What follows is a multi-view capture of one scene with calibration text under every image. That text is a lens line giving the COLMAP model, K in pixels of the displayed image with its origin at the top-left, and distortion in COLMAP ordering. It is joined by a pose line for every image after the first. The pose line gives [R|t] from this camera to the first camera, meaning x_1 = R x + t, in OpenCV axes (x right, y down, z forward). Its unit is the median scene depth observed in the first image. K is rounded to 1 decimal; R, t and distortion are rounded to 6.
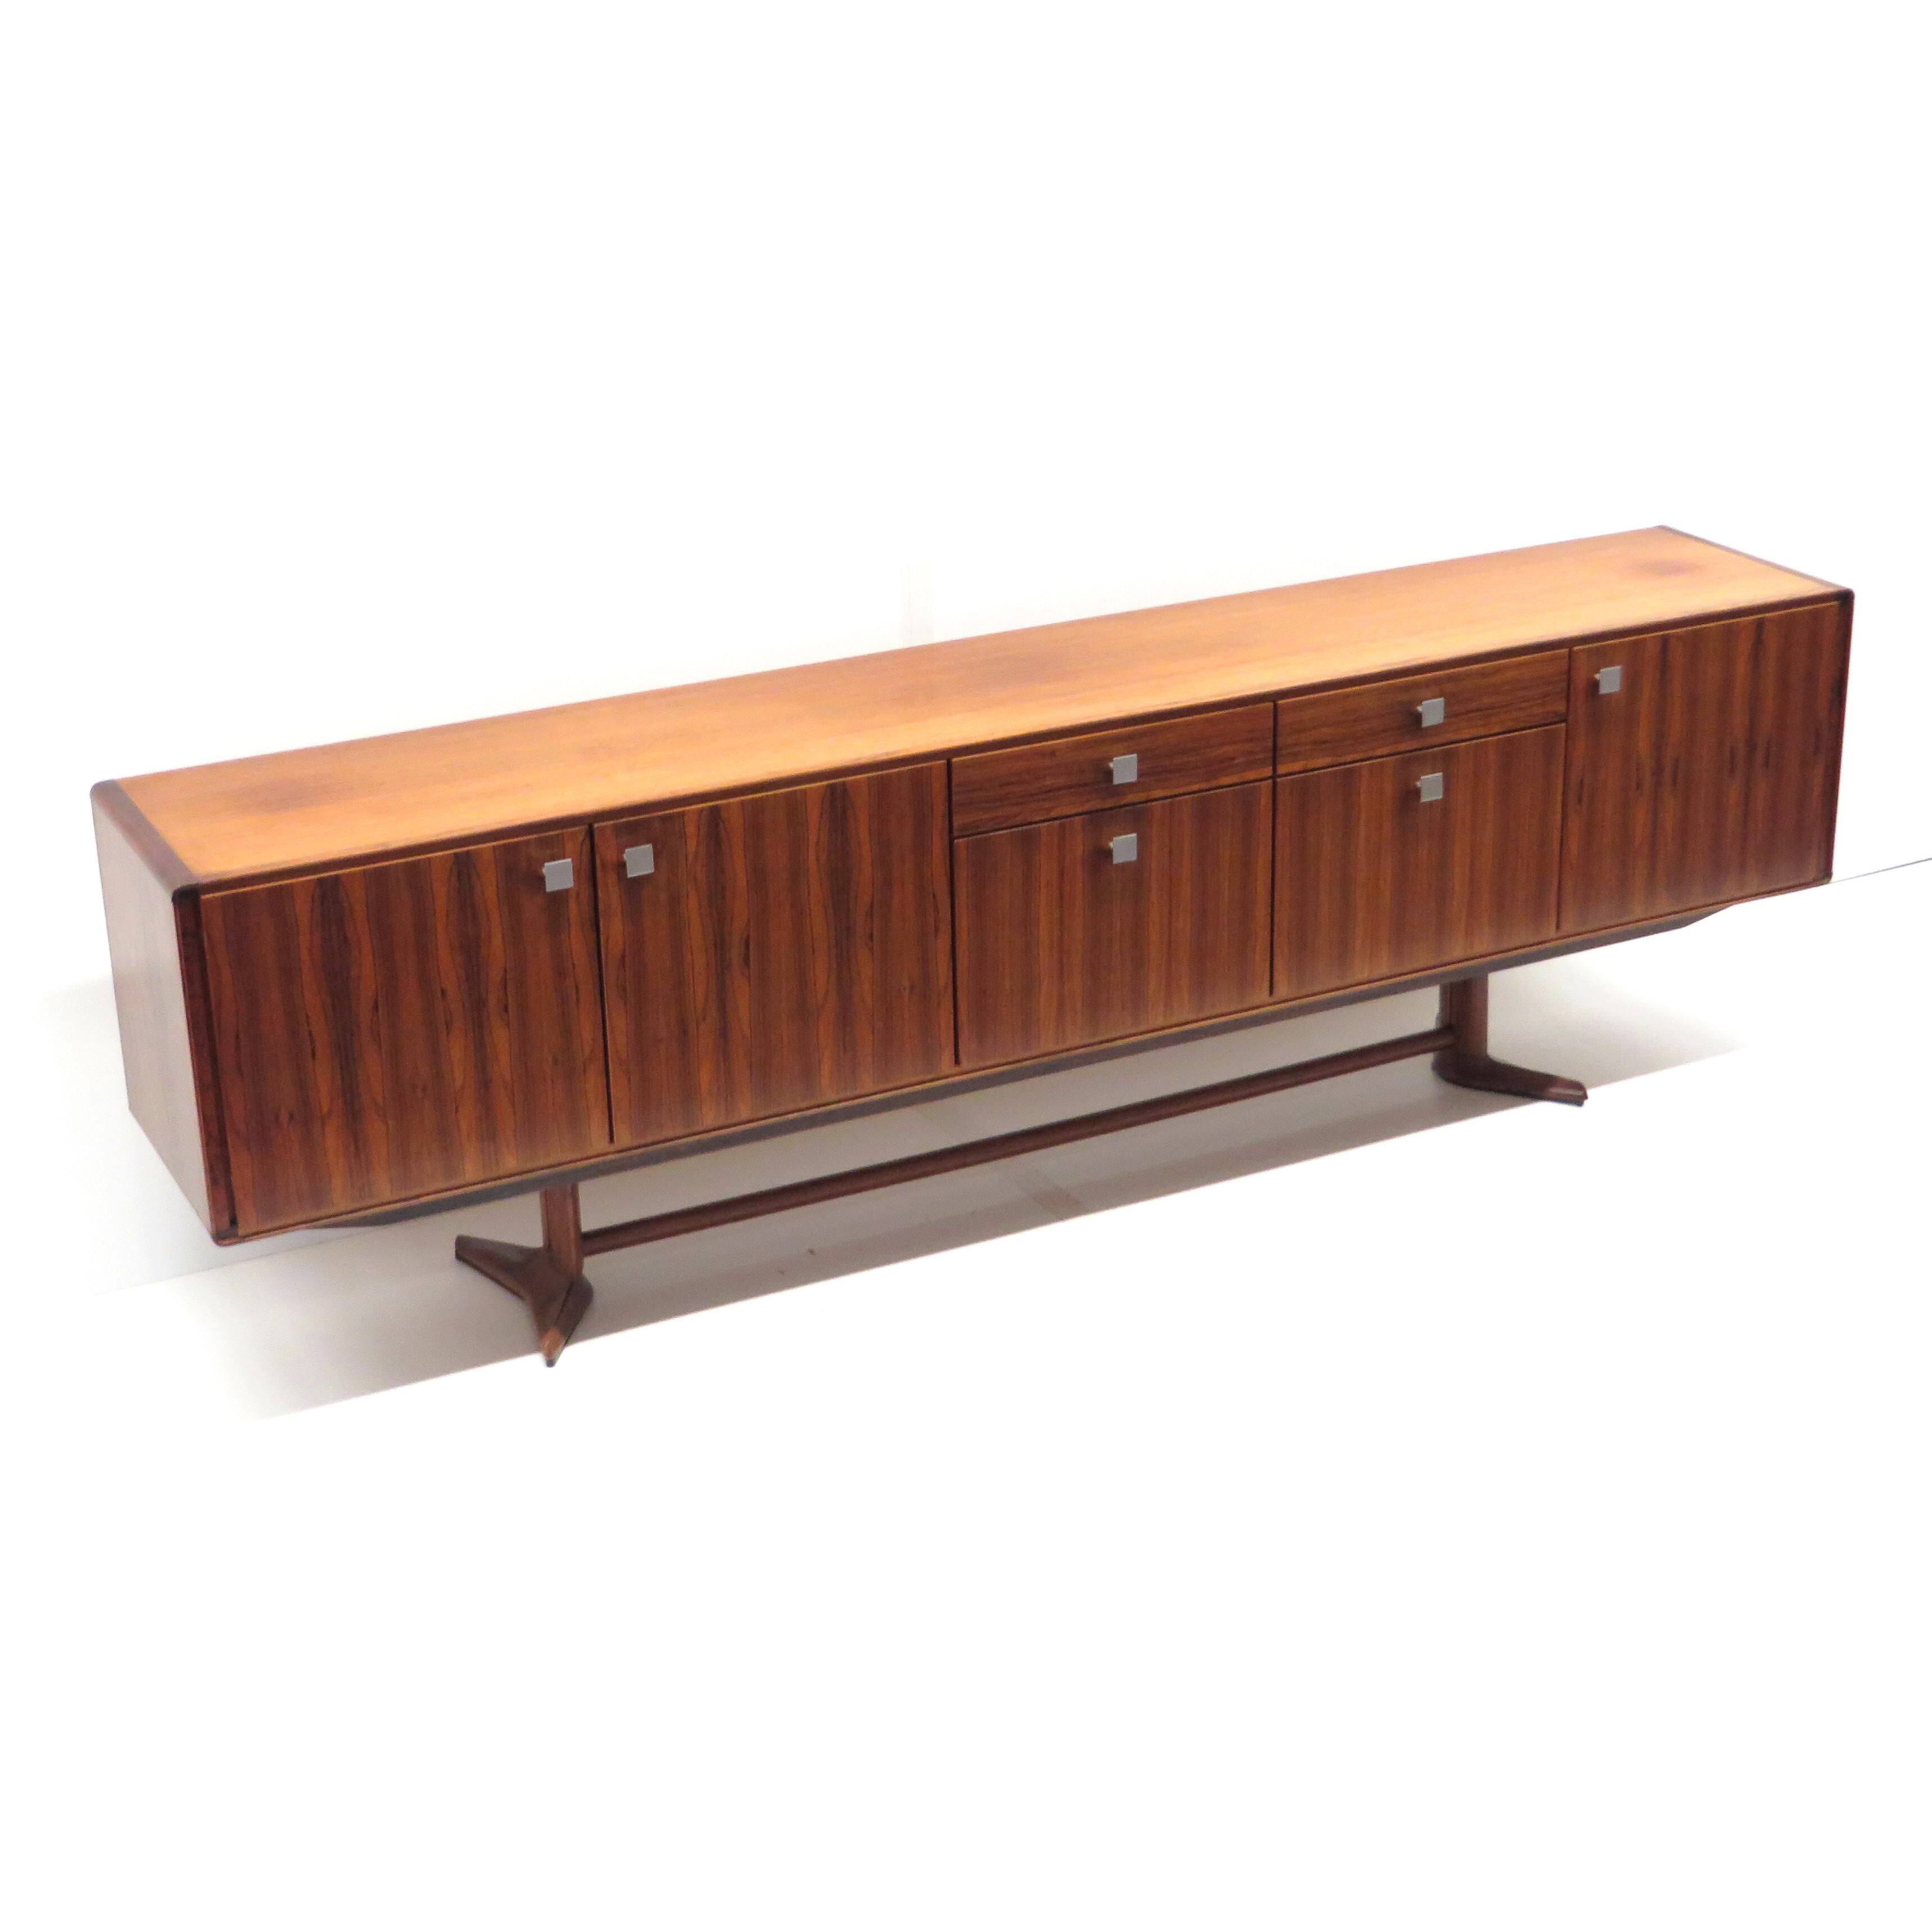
lens RADIAL K [[3418.2, 0, 971.0], [0, 3418.2, 951.2], [0, 0, 1]] dist [-0.107188, 0.000000]
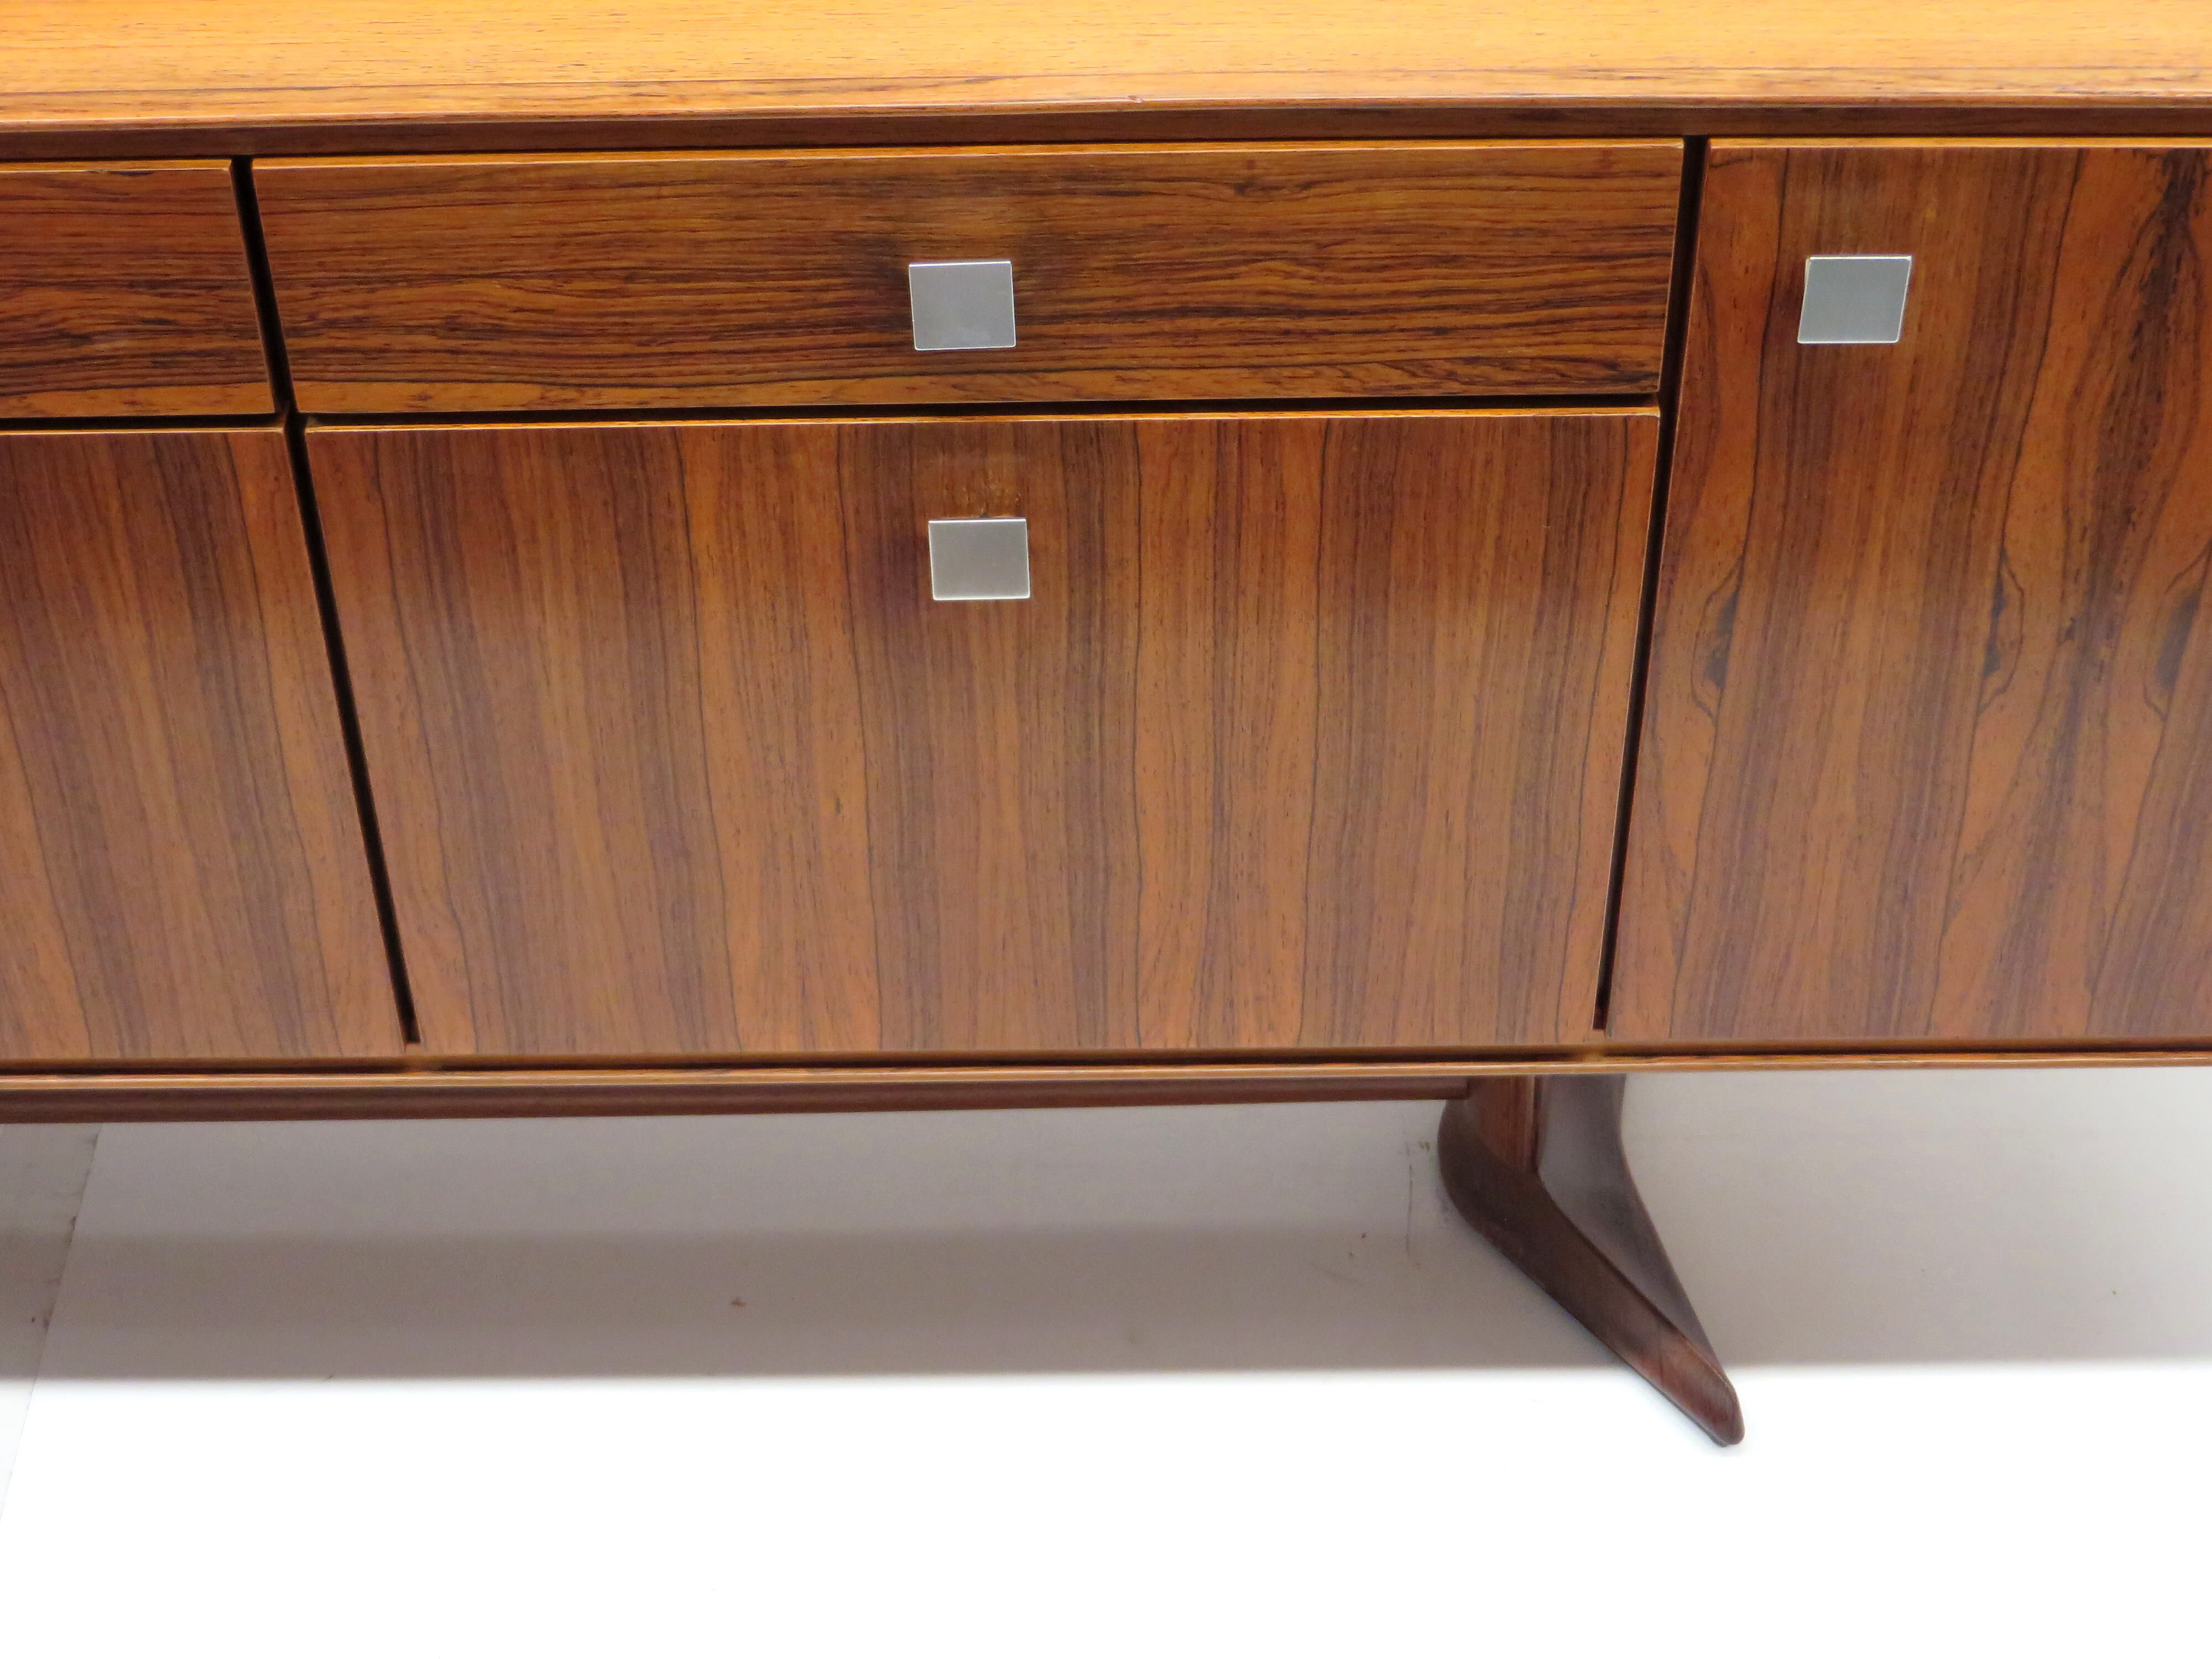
lens RADIAL K [[3677.9, 0, 1046.9], [0, 3677.9, 768.0], [0, 0, 1]] dist [-0.095542, 0.000000]
pose [[0.887754, 0.305084, -0.344697, 0.251947], [-0.169558, 0.912901, 0.371298, -0.144433], [0.427951, -0.271175, 0.862161, 0.795882]]
